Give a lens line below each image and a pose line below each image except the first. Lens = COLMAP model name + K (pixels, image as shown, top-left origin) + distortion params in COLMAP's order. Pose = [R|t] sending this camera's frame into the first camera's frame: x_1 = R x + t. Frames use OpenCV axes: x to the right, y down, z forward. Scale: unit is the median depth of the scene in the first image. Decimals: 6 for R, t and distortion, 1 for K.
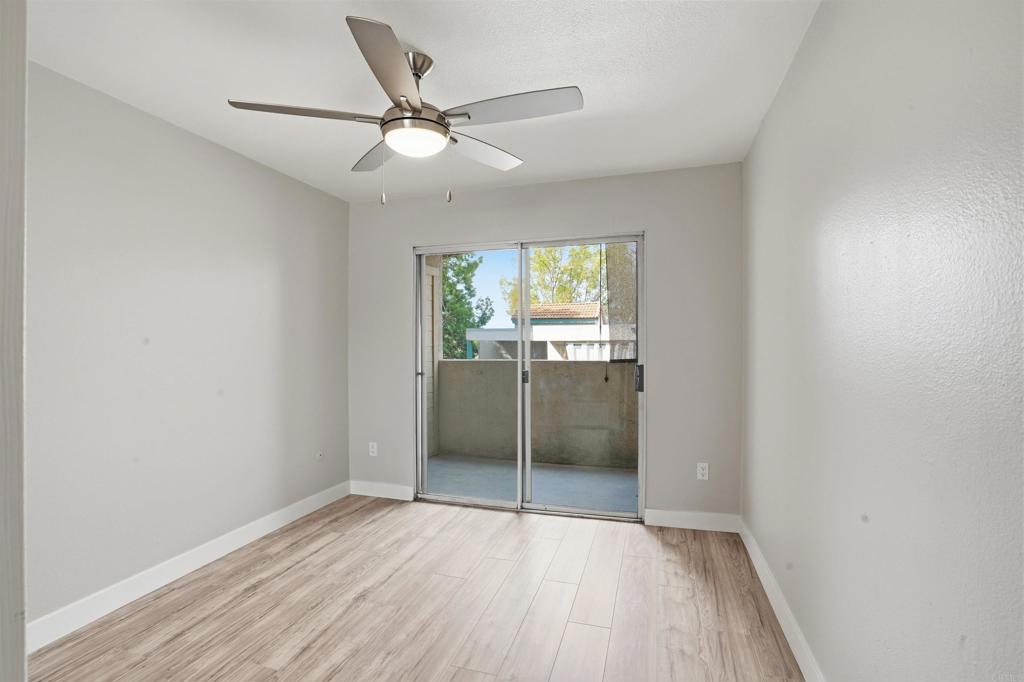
lens RADIAL K [[495.6, 0, 522.4], [0, 495.6, 334.3], [0, 0, 1]] dist [-0.063300, 0.030417]
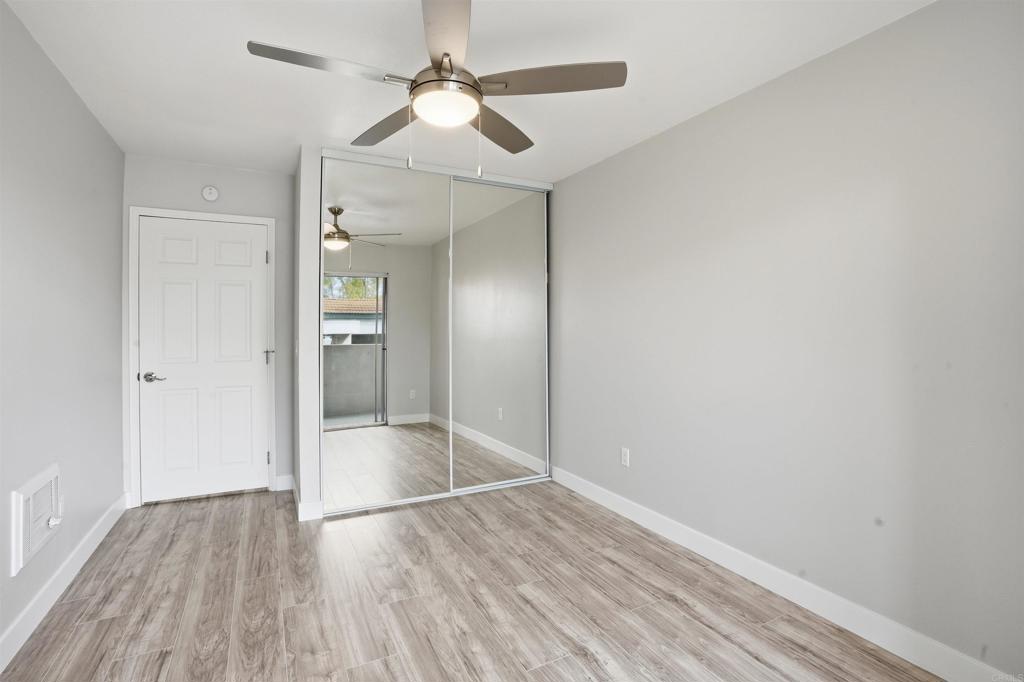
lens RADIAL K [[495.6, 0, 522.4], [0, 495.6, 334.3], [0, 0, 1]] dist [-0.063300, 0.030417]
pose [[-0.733553, 0.007272, -0.679594, 0.261851], [0.008081, 0.999965, 0.001978, 0.031303], [0.679584, -0.004041, -0.733586, 1.513395]]
